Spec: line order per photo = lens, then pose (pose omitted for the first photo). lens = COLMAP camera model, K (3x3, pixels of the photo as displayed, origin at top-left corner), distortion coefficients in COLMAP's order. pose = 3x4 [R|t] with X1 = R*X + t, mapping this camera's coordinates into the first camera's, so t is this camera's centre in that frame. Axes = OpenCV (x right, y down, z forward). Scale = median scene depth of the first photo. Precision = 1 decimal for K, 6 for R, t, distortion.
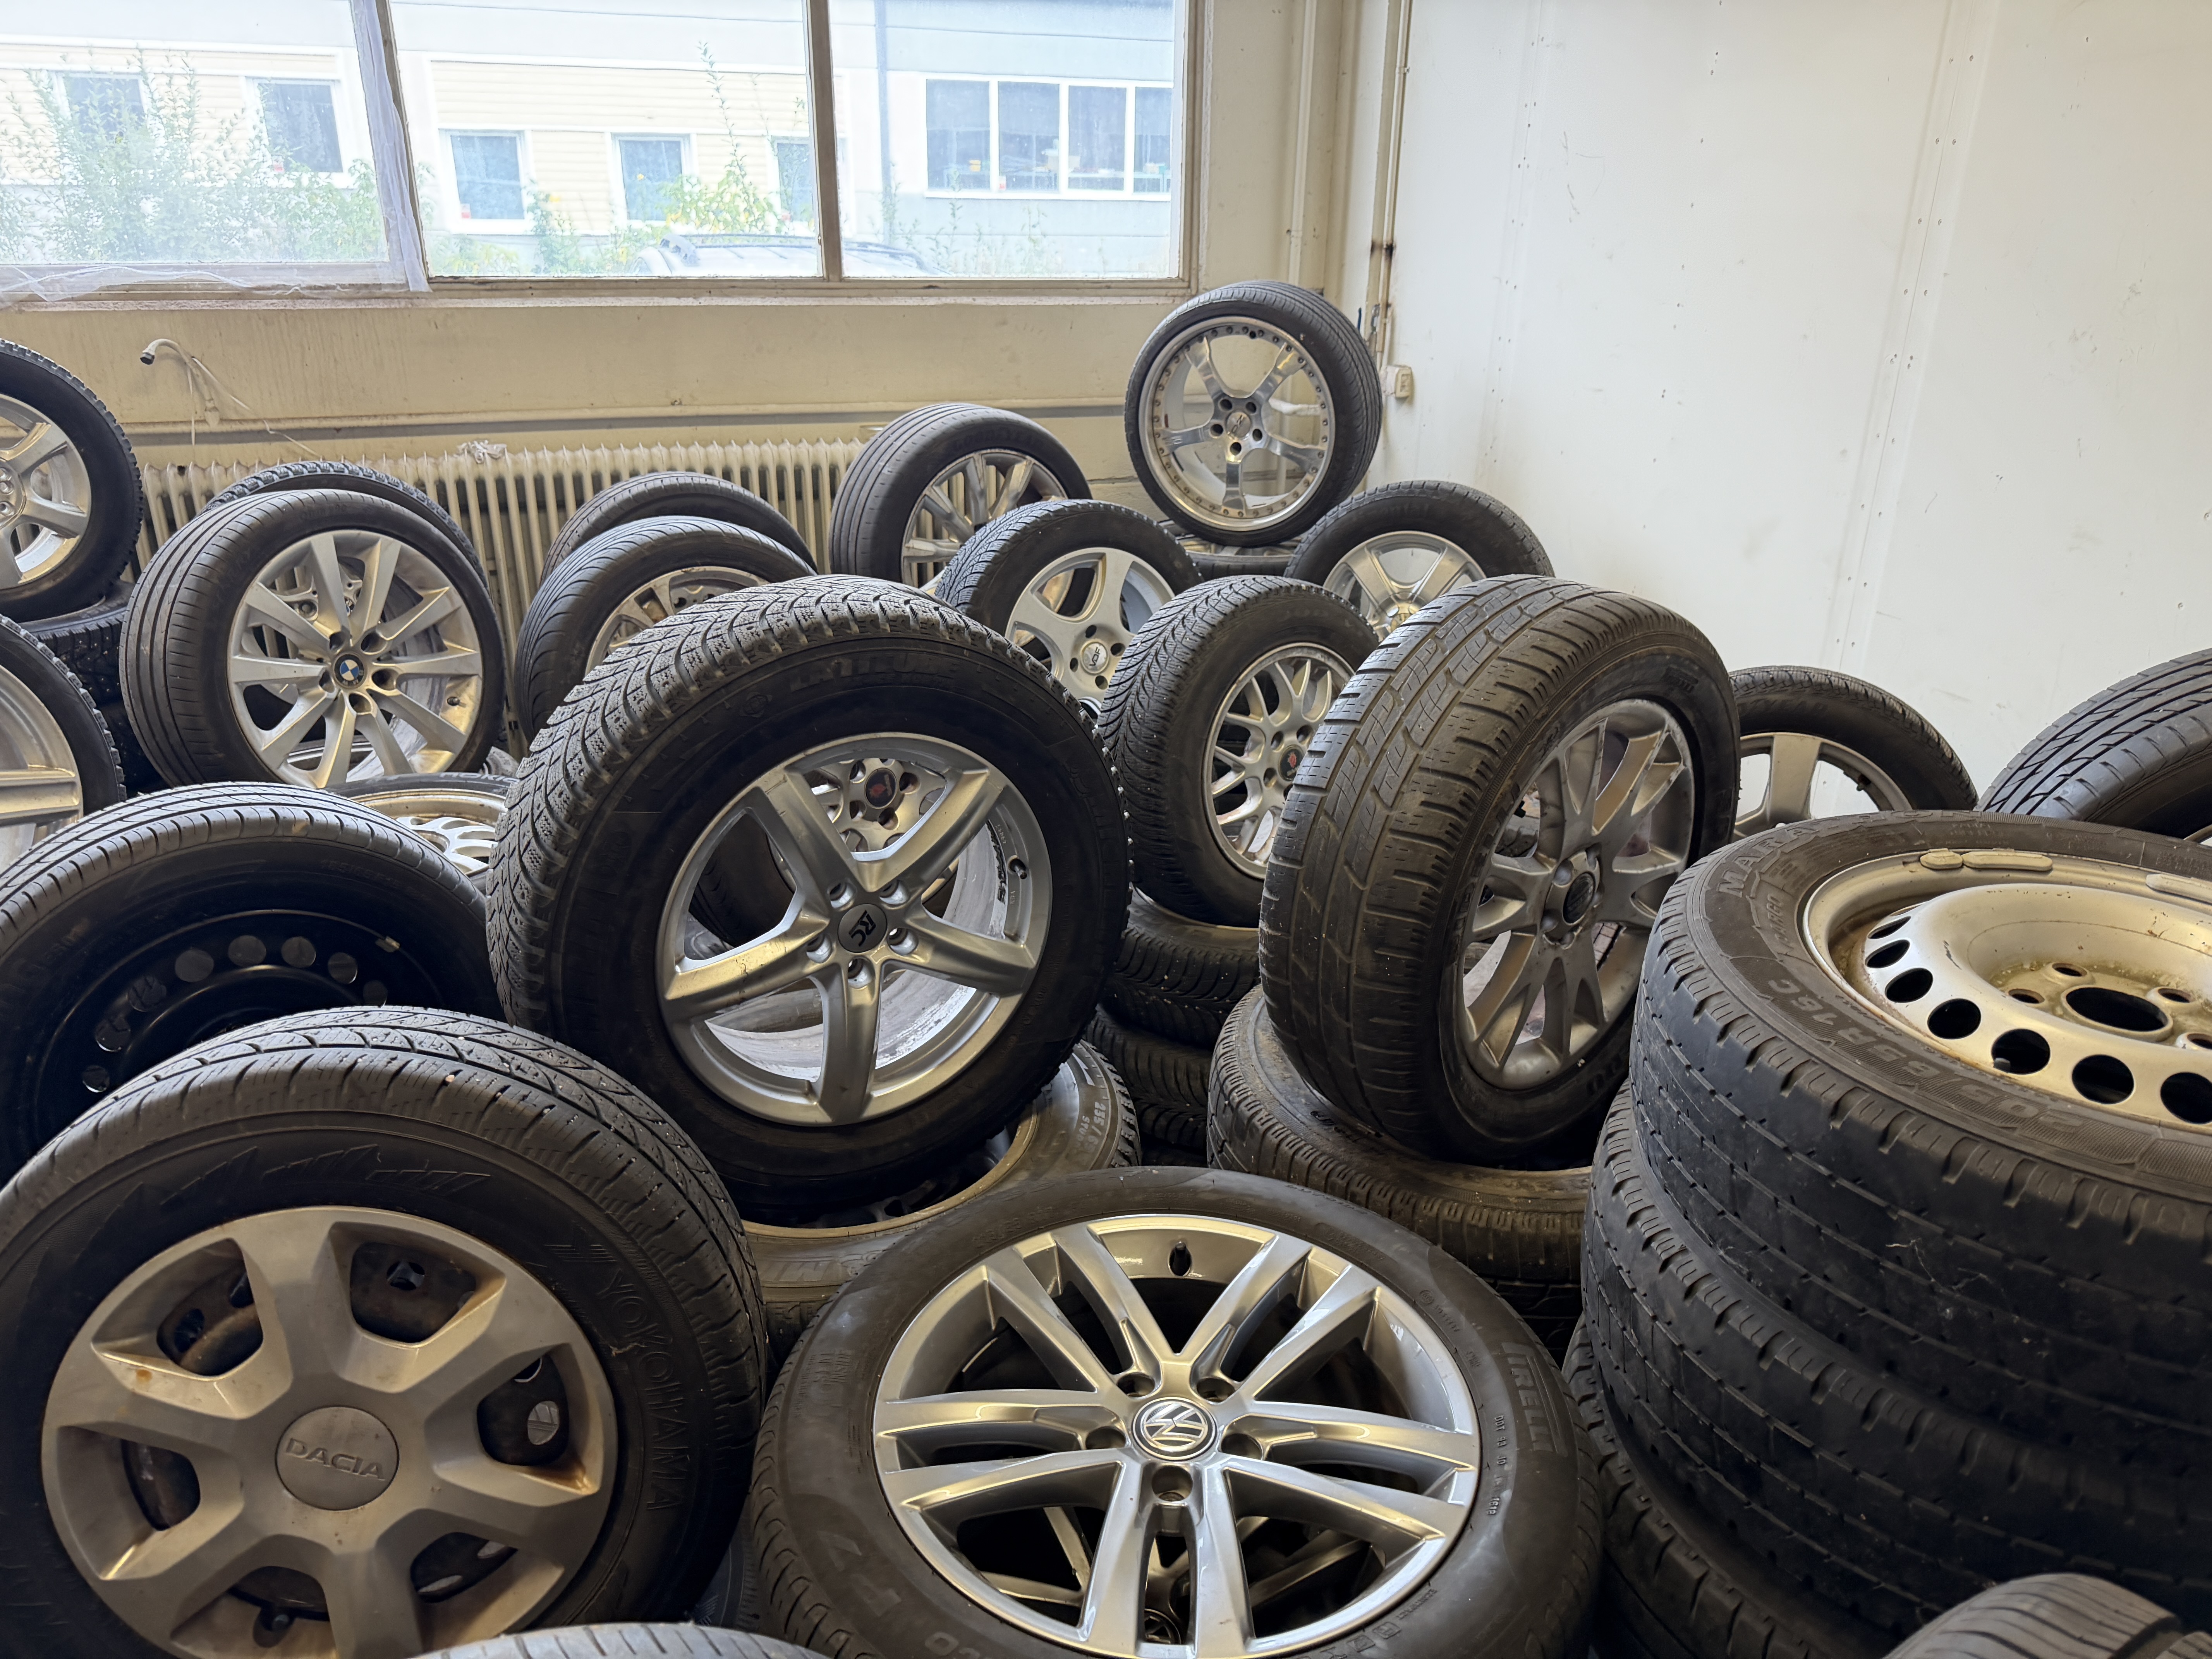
lens RADIAL K [[1565.8, 0, 1113.1], [0, 1565.8, 820.8], [0, 0, 1]] dist [0.031126, -0.038880]
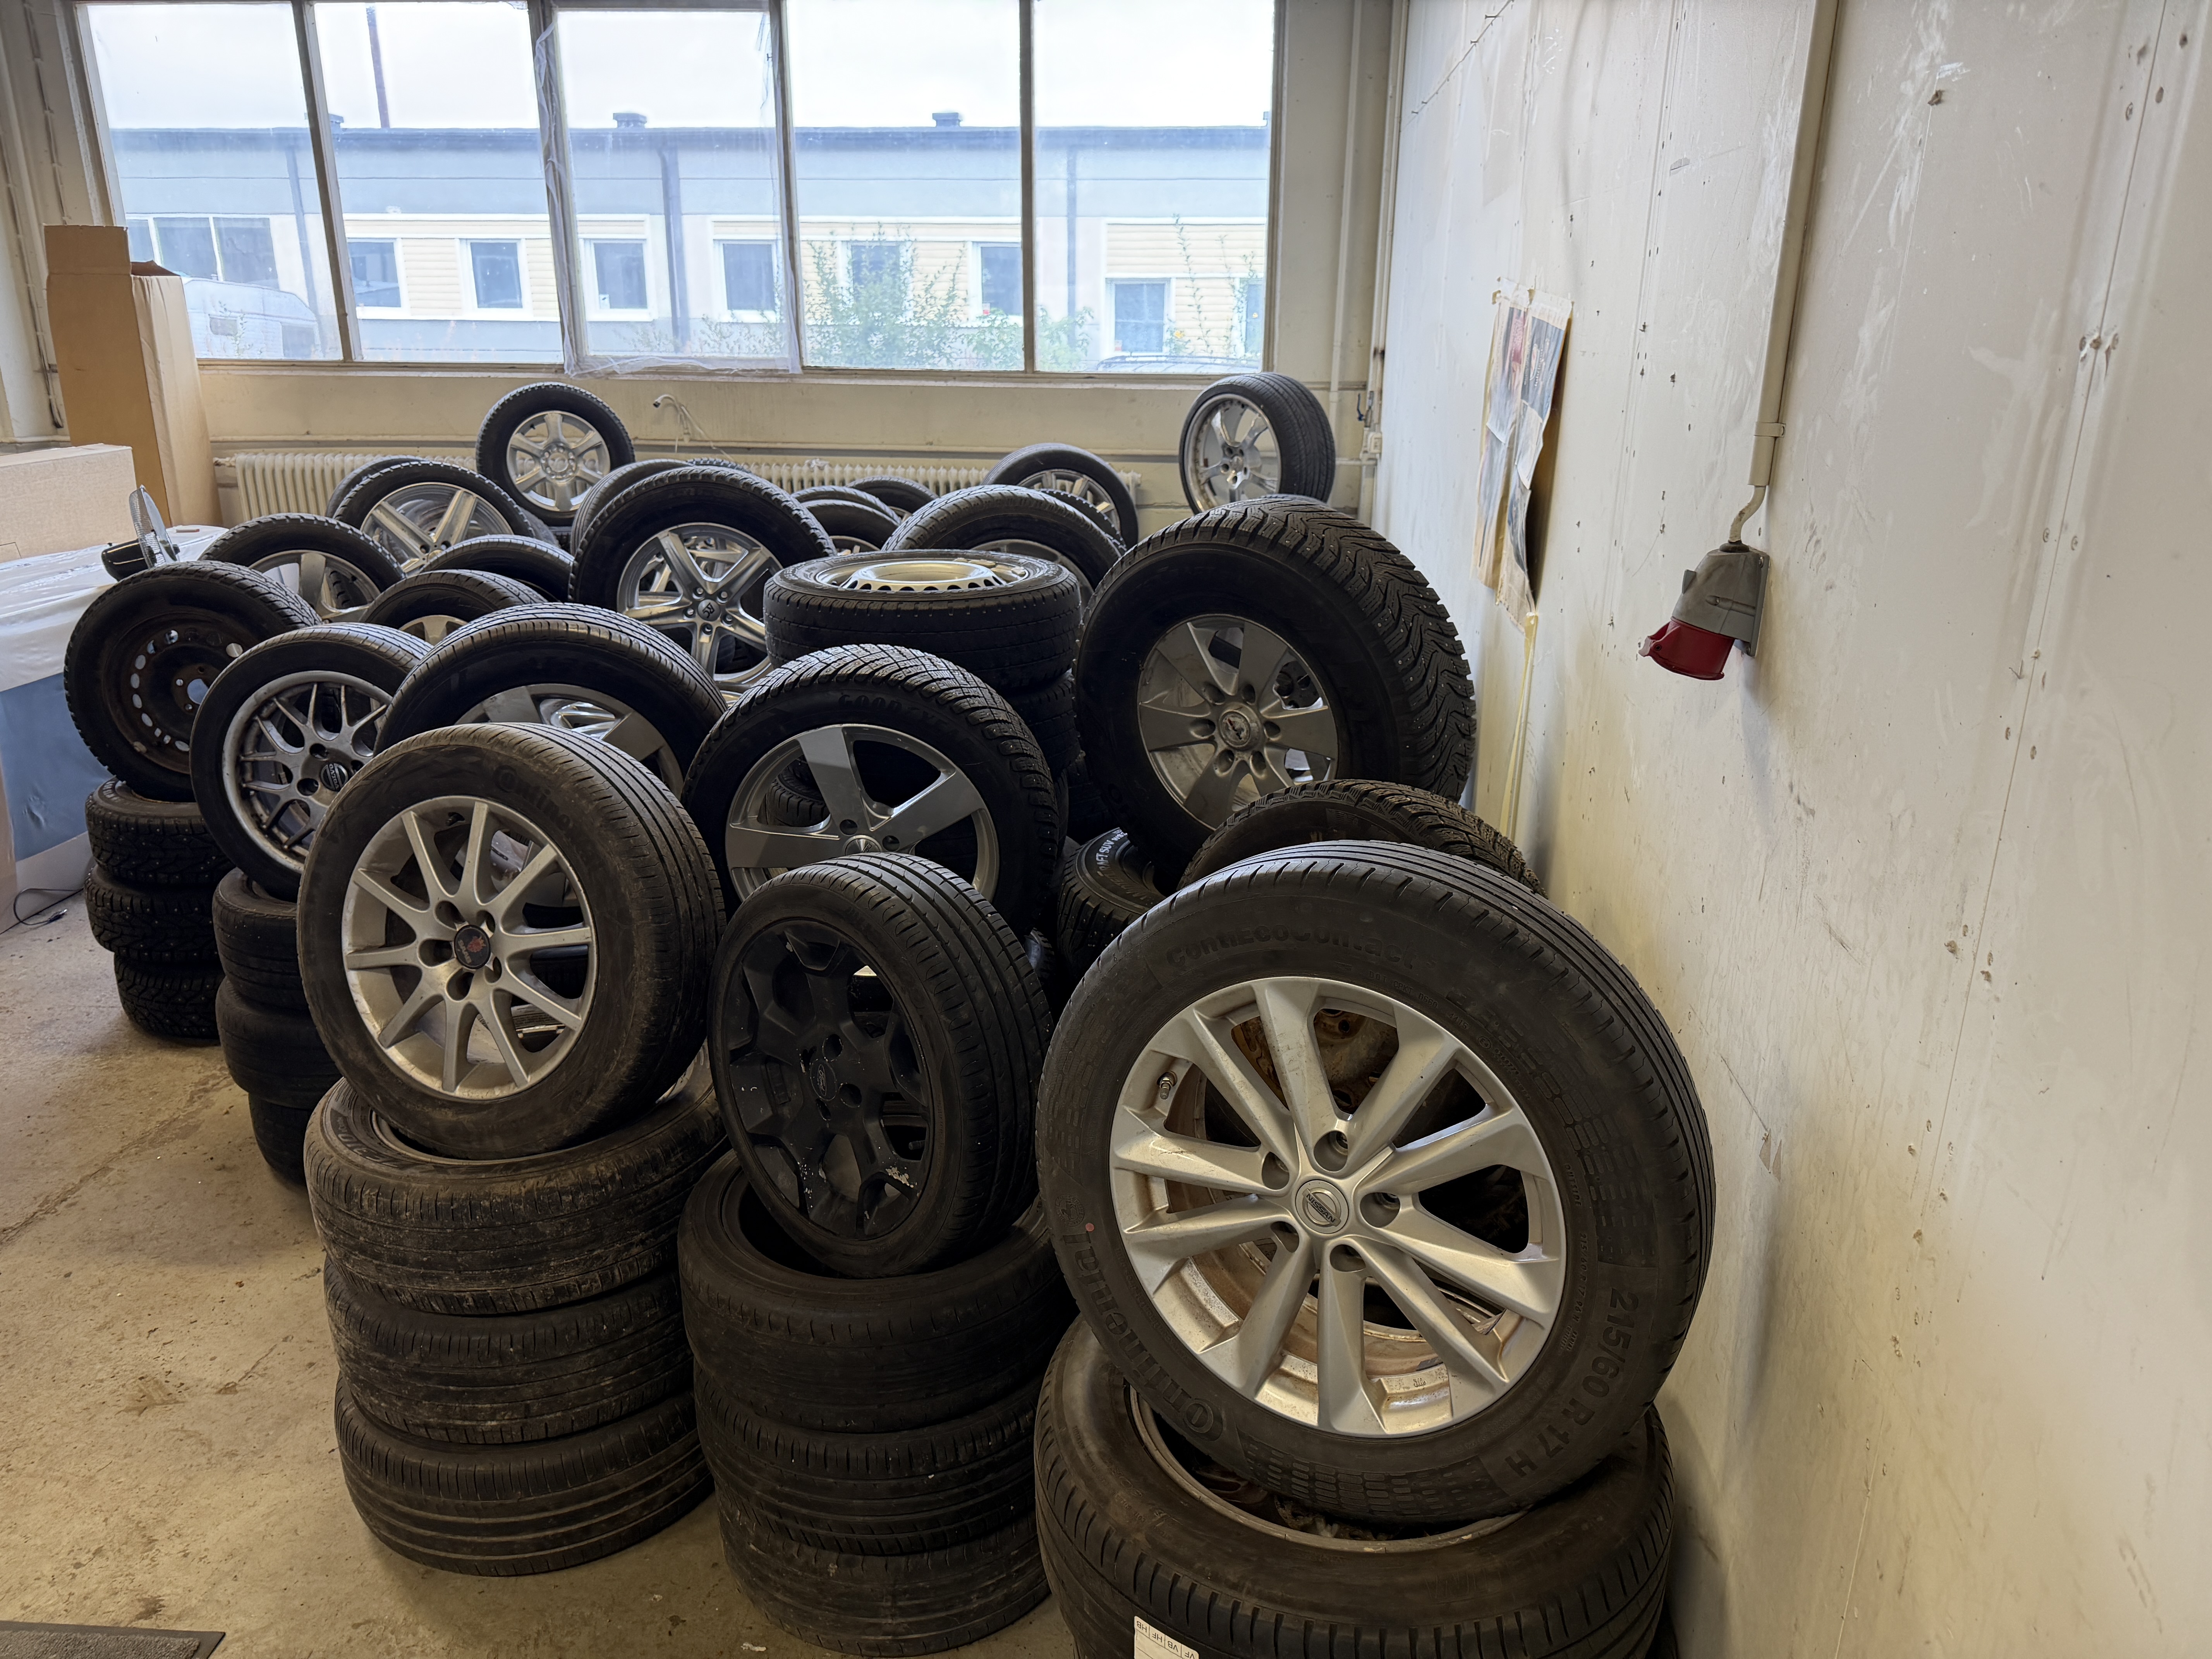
lens RADIAL K [[1565.8, 0, 1096.3], [0, 1565.8, 845.6], [0, 0, 1]] dist [0.031126, -0.038880]
pose [[0.902073, 0.131475, -0.411070, 0.687417], [-0.157500, 0.987065, -0.029928, 0.196209], [0.401818, 0.091740, 0.911113, -0.447463]]
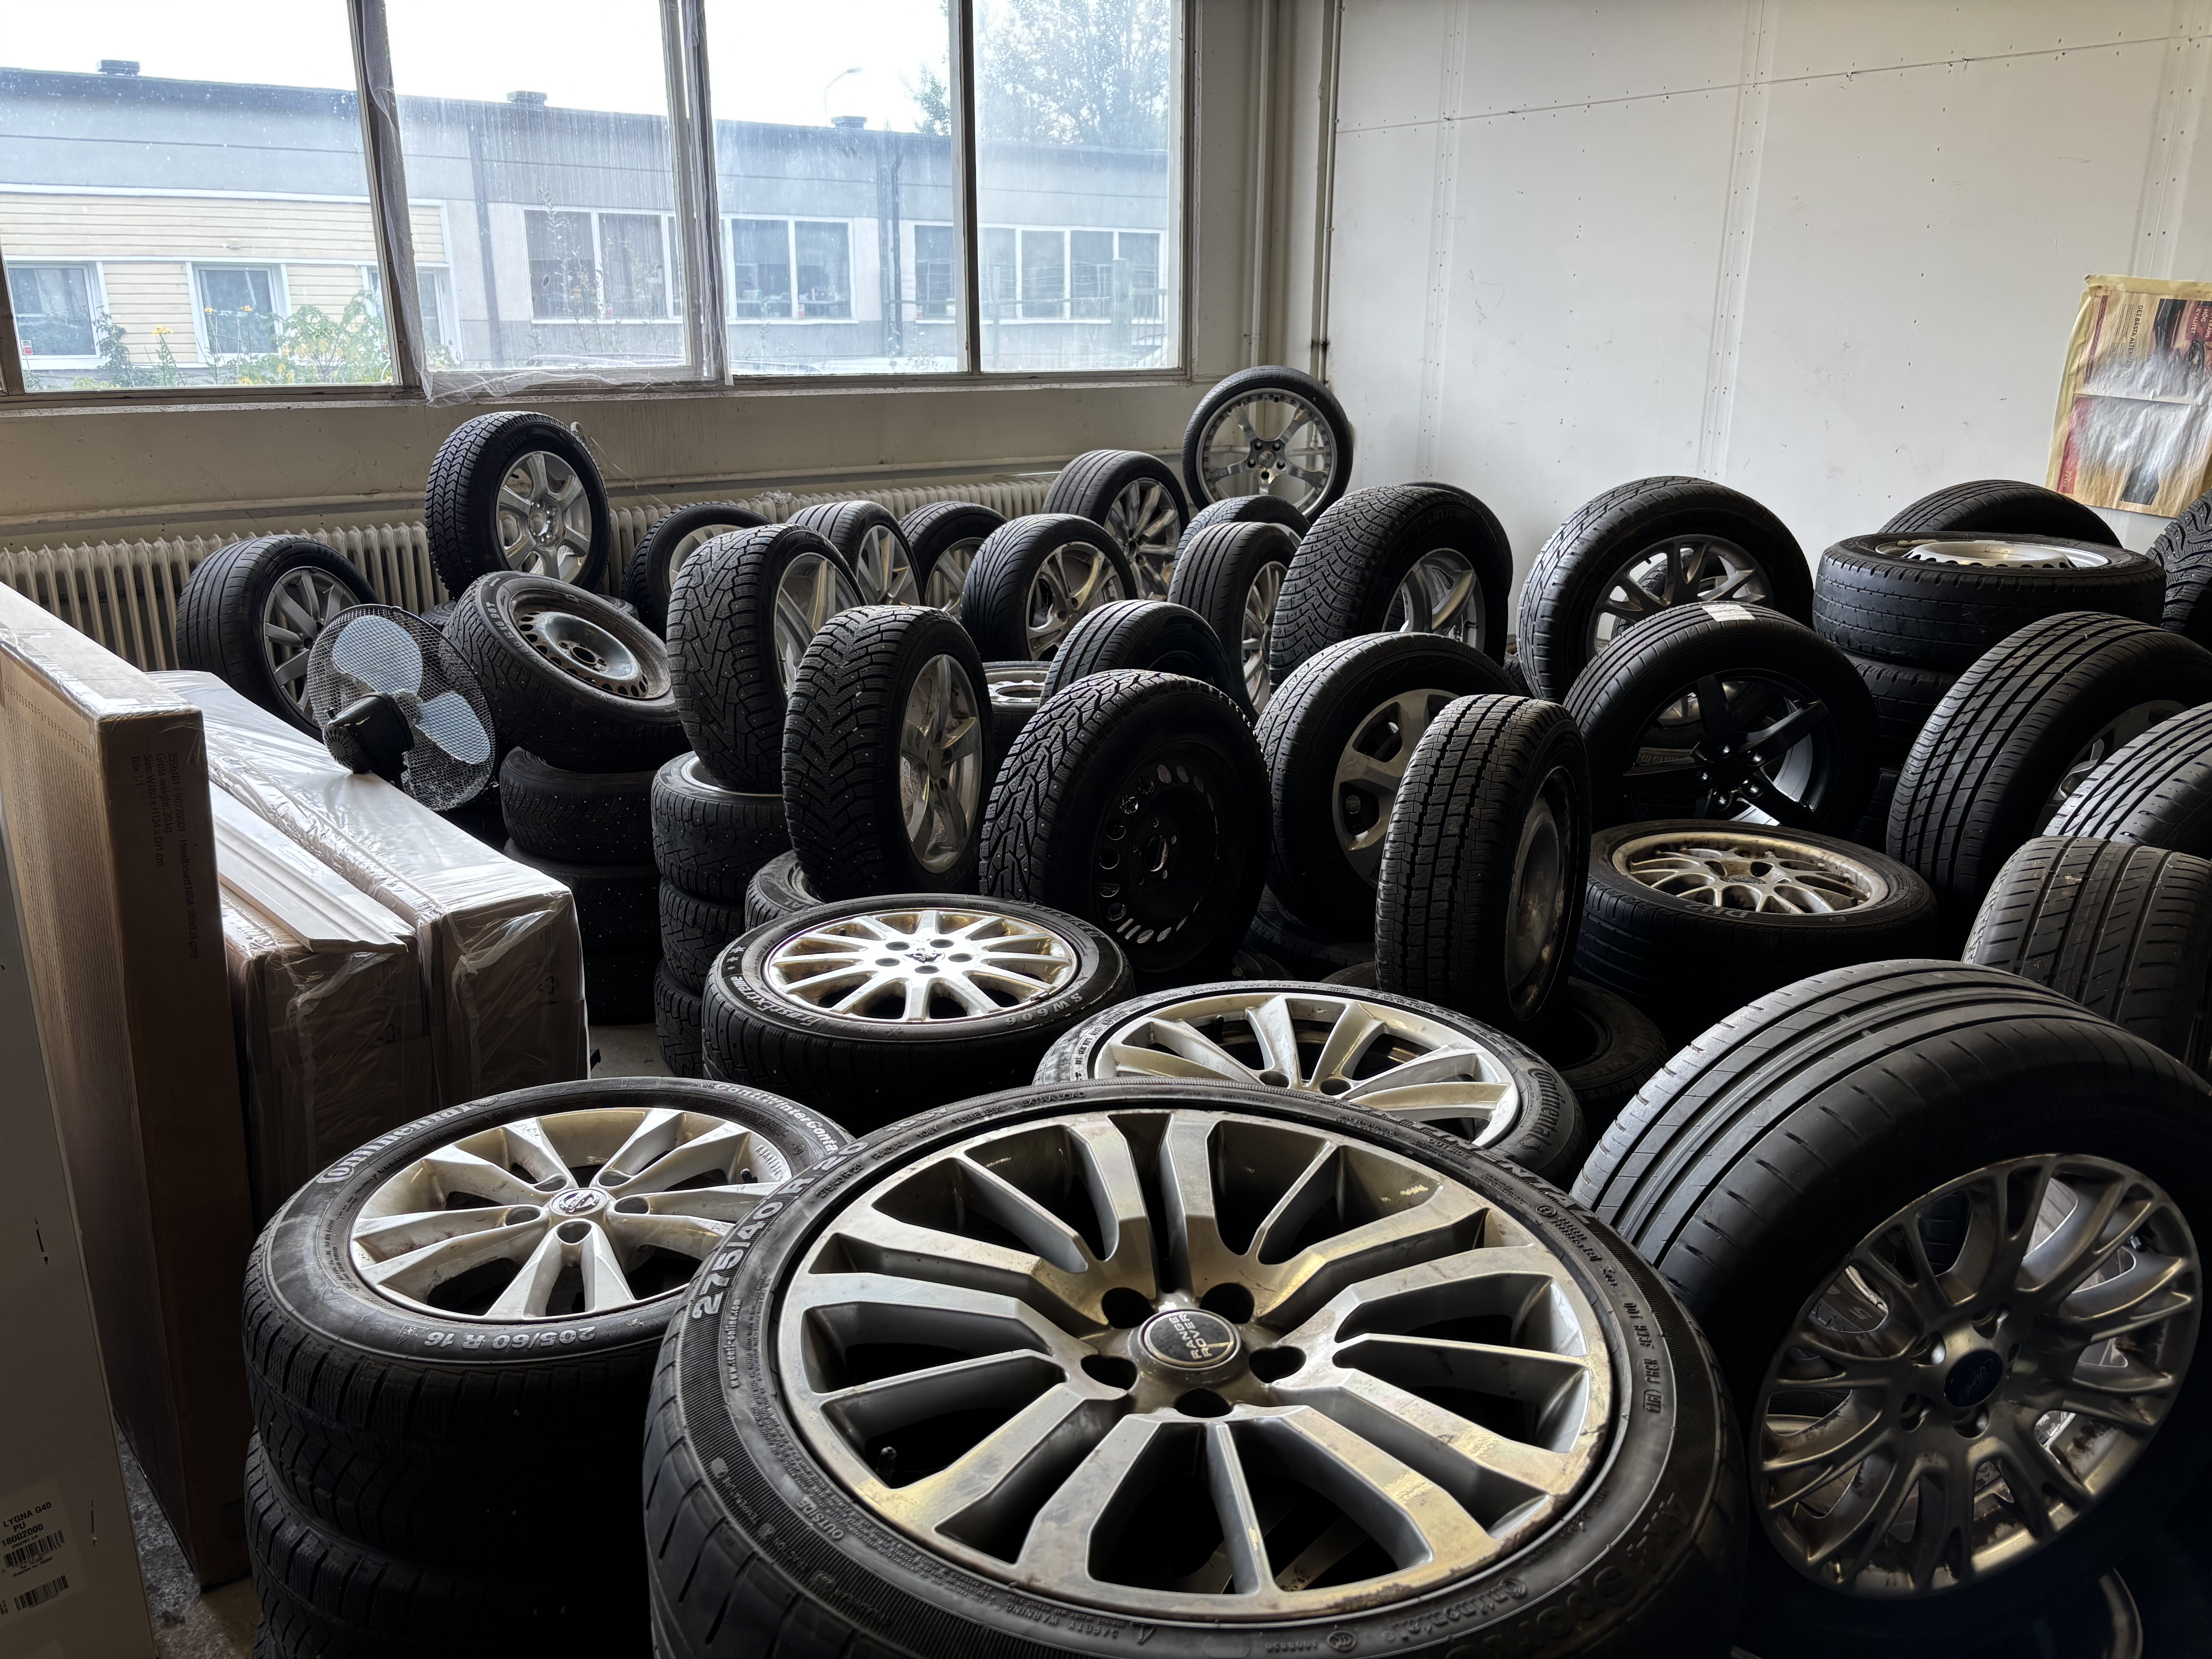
lens RADIAL K [[1675.2, 0, 1091.7], [0, 1675.2, 811.8], [0, 0, 1]] dist [0.039722, -0.049065]
pose [[0.957509, -0.095738, 0.272051, -0.589594], [0.120733, 0.989723, -0.076635, 0.194003], [-0.261918, 0.106224, 0.959226, -0.482866]]
